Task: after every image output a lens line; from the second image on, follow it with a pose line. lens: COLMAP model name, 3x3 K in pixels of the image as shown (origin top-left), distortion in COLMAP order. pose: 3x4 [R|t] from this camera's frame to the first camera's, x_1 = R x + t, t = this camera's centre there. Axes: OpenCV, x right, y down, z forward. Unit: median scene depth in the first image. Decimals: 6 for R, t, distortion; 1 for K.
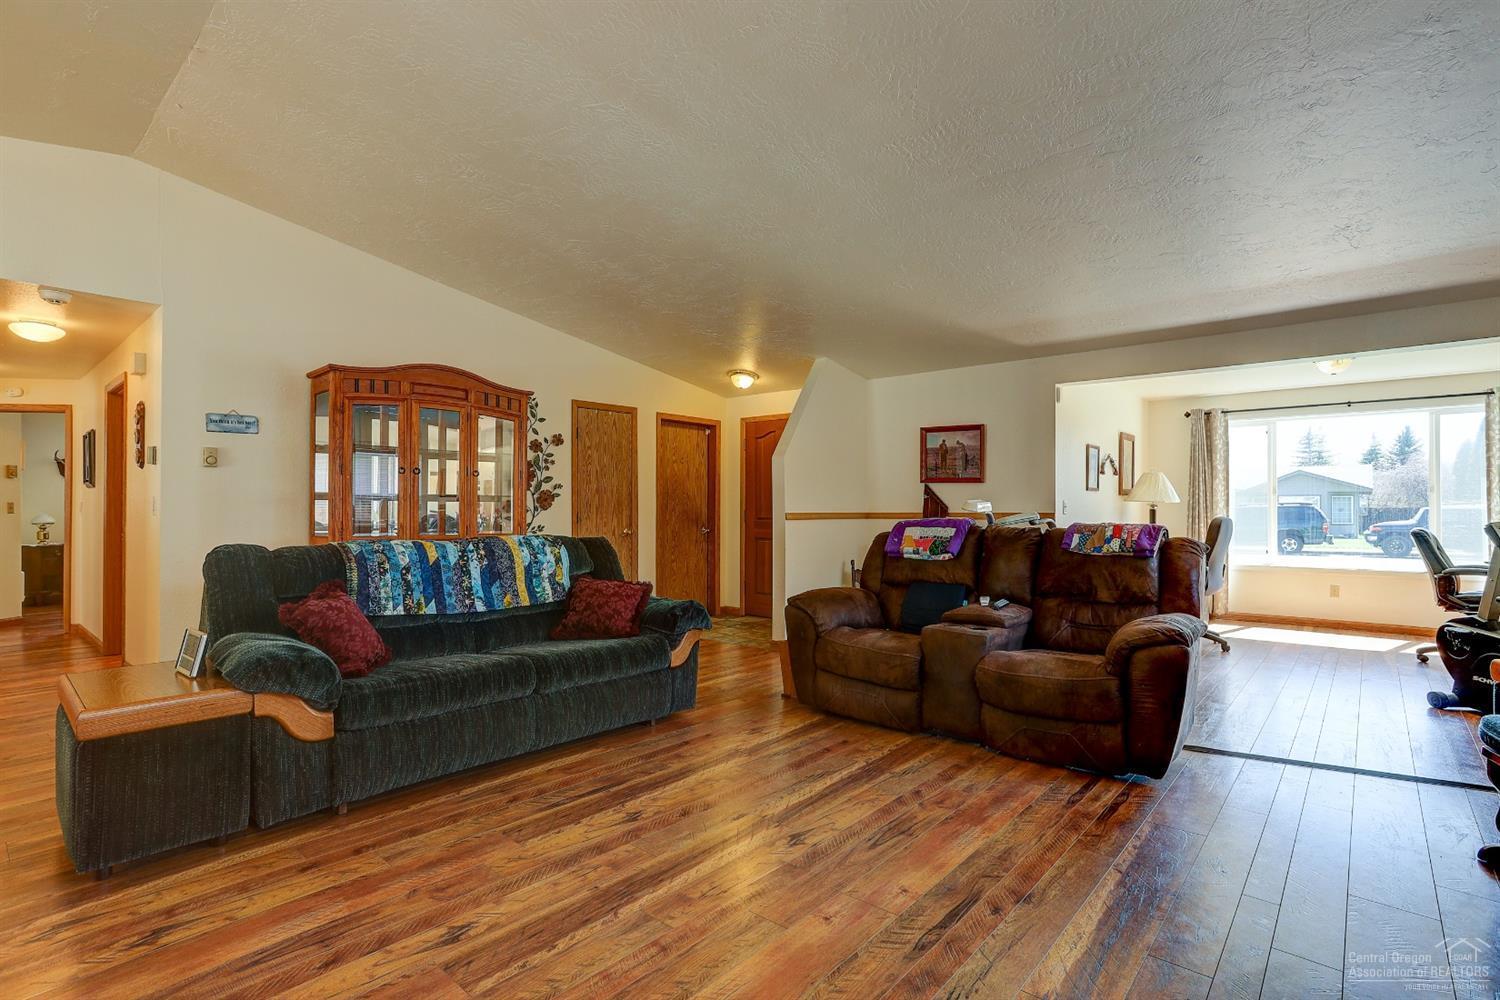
lens RADIAL K [[737.9, 0, 750.0], [0, 737.9, 500.0], [0, 0, 1]] dist [-0.049029, 0.031850]
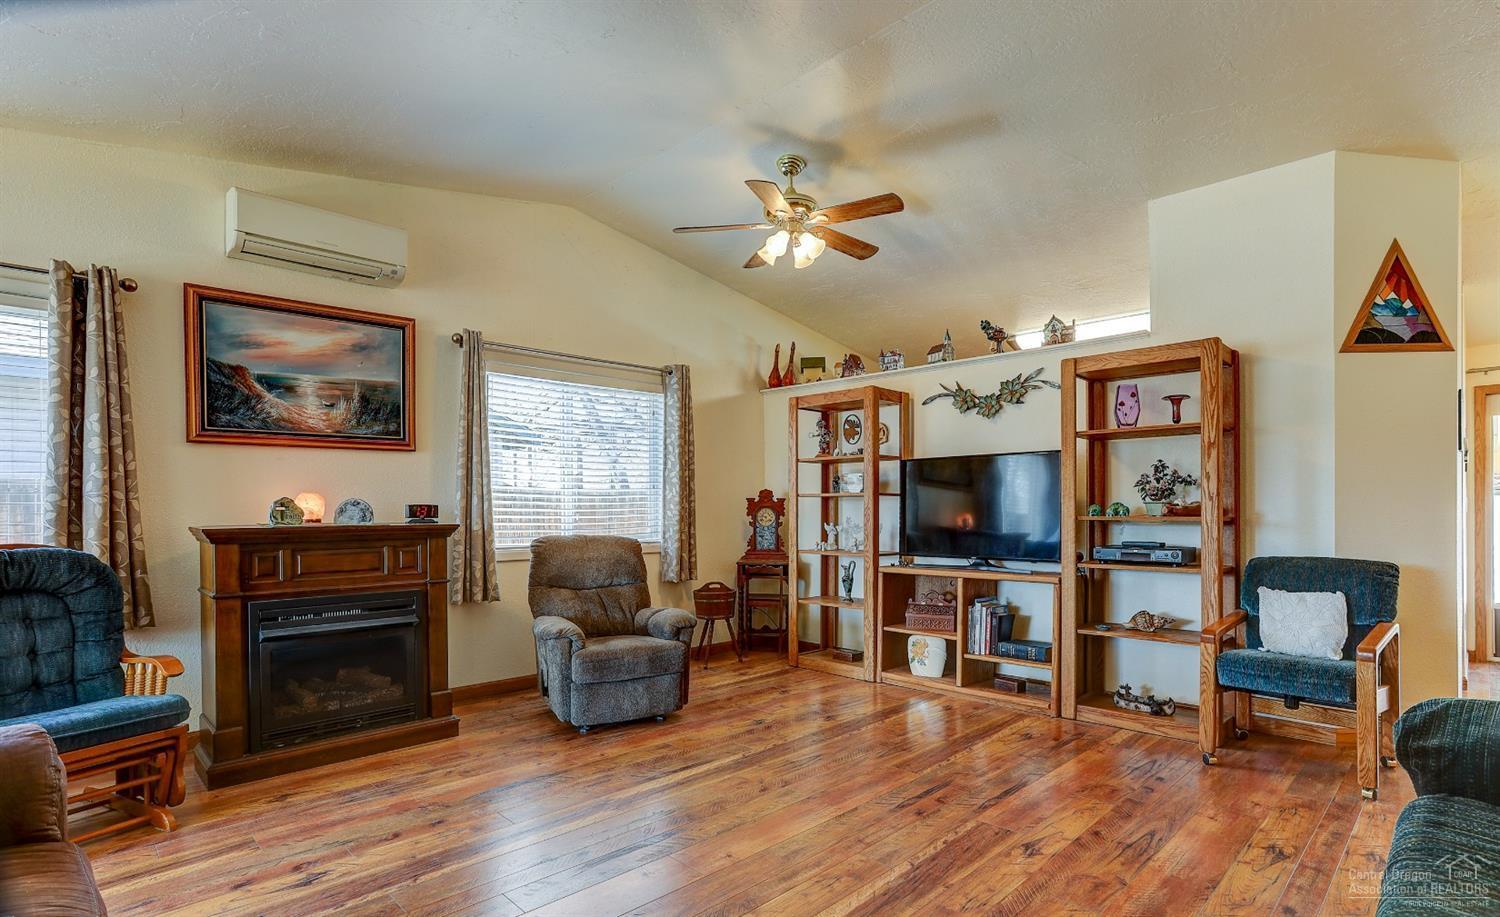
lens RADIAL K [[754.8, 0, 750.8], [0, 754.8, 517.2], [0, 0, 1]] dist [0.000025, 0.000023]
pose [[-0.996642, 0.000306, 0.081887, -0.028612], [-0.000211, 0.999980, -0.006305, 0.031015], [-0.081887, -0.006302, -0.996622, 2.109777]]
